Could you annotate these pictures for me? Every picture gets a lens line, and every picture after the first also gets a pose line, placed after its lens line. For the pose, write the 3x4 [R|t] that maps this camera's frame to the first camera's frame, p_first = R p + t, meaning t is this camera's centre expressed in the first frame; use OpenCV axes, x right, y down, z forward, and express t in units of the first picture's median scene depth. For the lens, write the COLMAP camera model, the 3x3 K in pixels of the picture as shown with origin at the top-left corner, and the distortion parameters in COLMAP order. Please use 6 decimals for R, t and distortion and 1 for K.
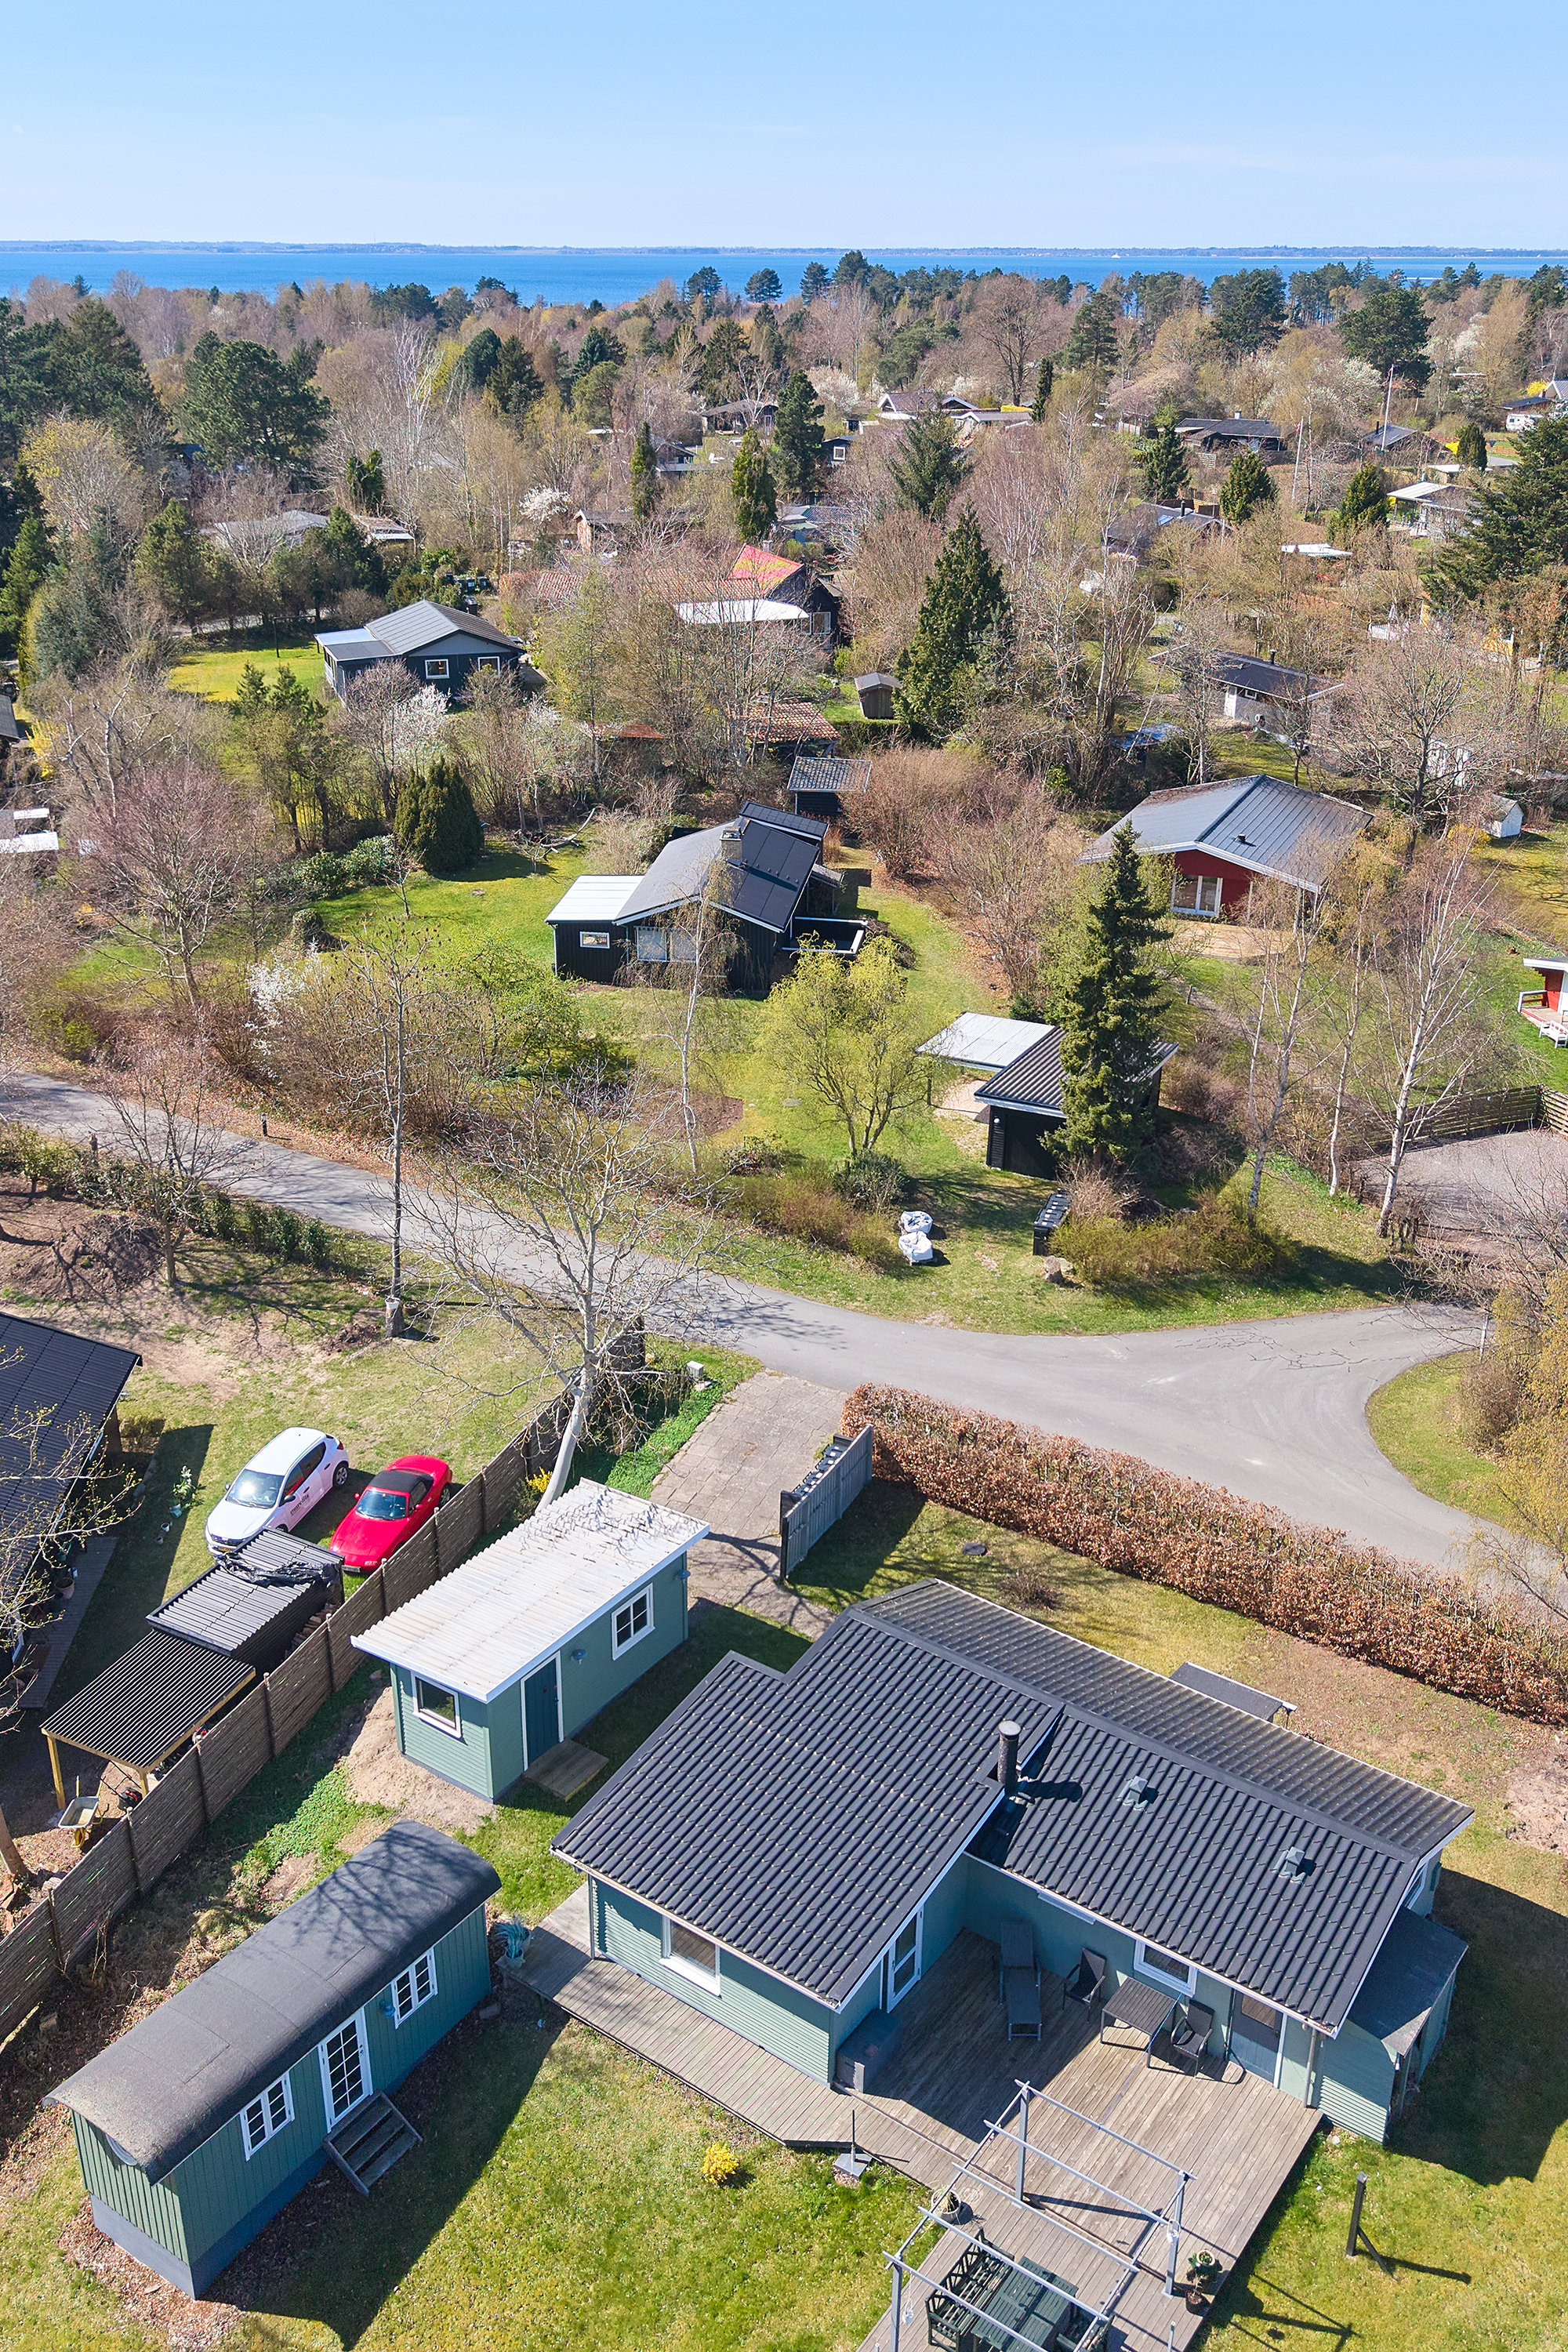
lens RADIAL K [[1935.9, 0, 696.9], [0, 1935.9, 1295.1], [0, 0, 1]] dist [-0.005329, 0.005067]
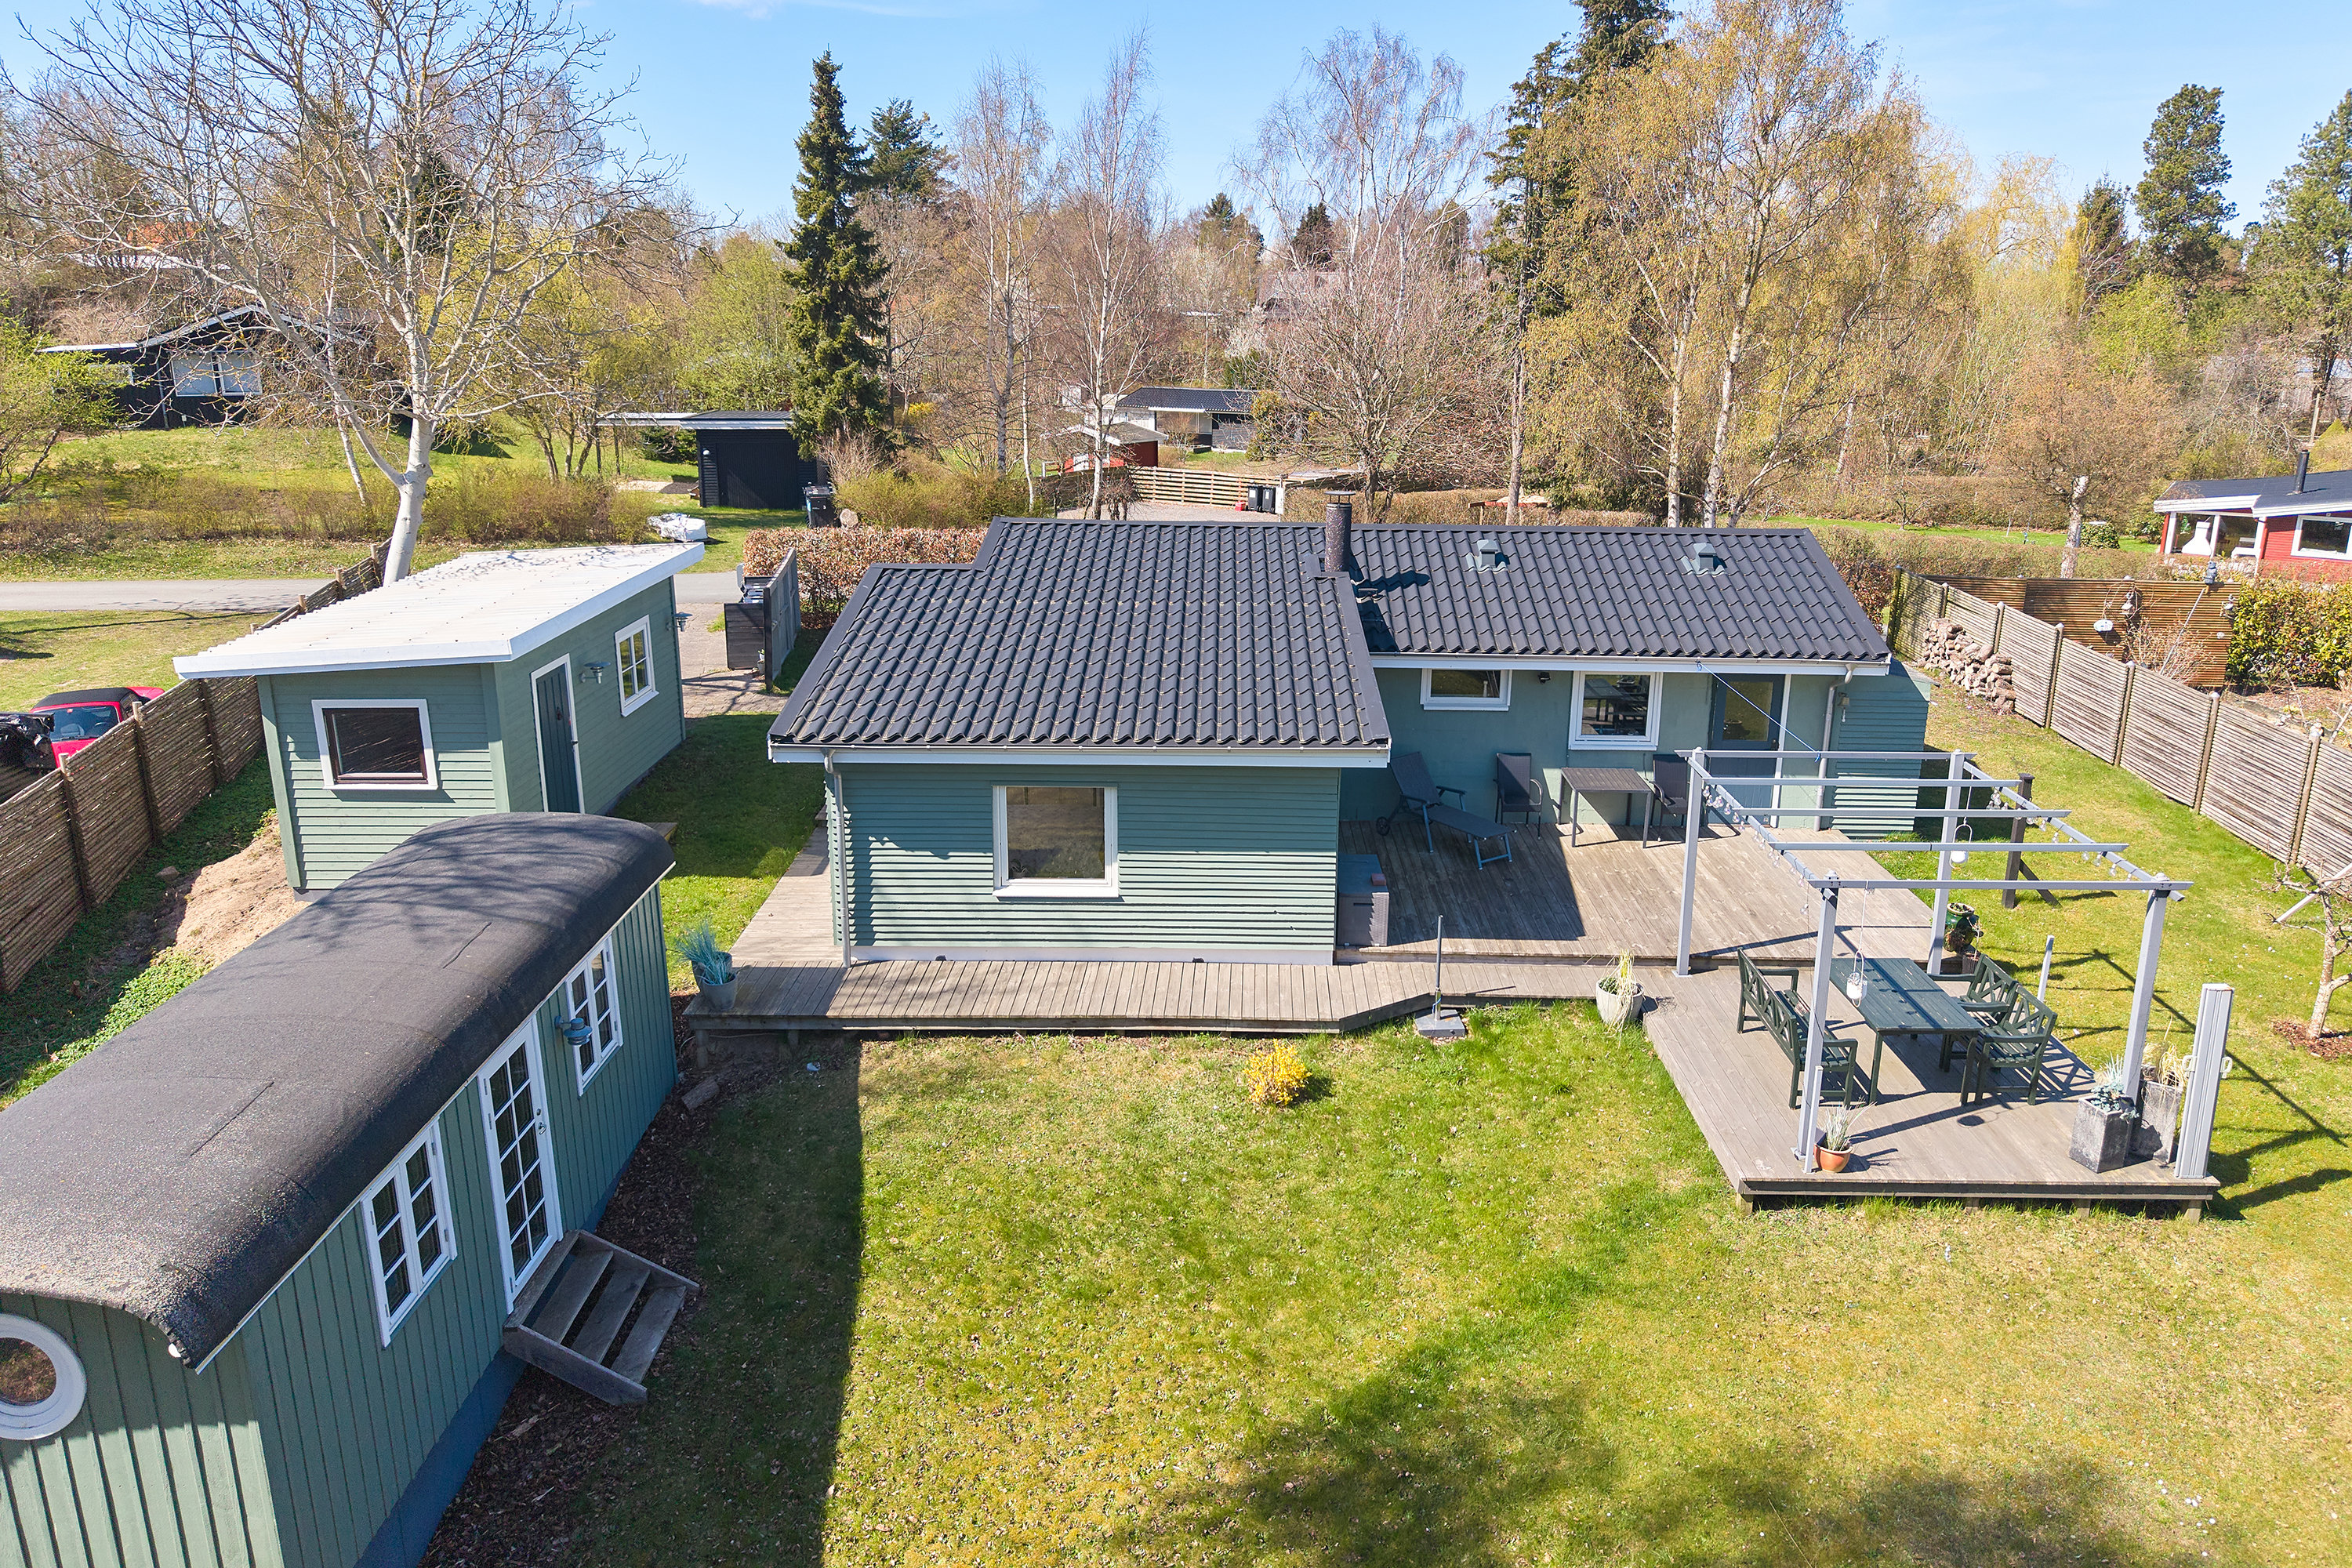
lens RADIAL K [[1586.8, 0, 1176.0], [0, 1586.8, 784.0], [0, 0, 1]] dist [0.007484, -0.002184]
pose [[0.807326, -0.152269, 0.570122, -0.260008], [0.238923, 0.967749, -0.079860, 0.385586], [-0.539575, 0.200688, 0.817669, 0.598829]]
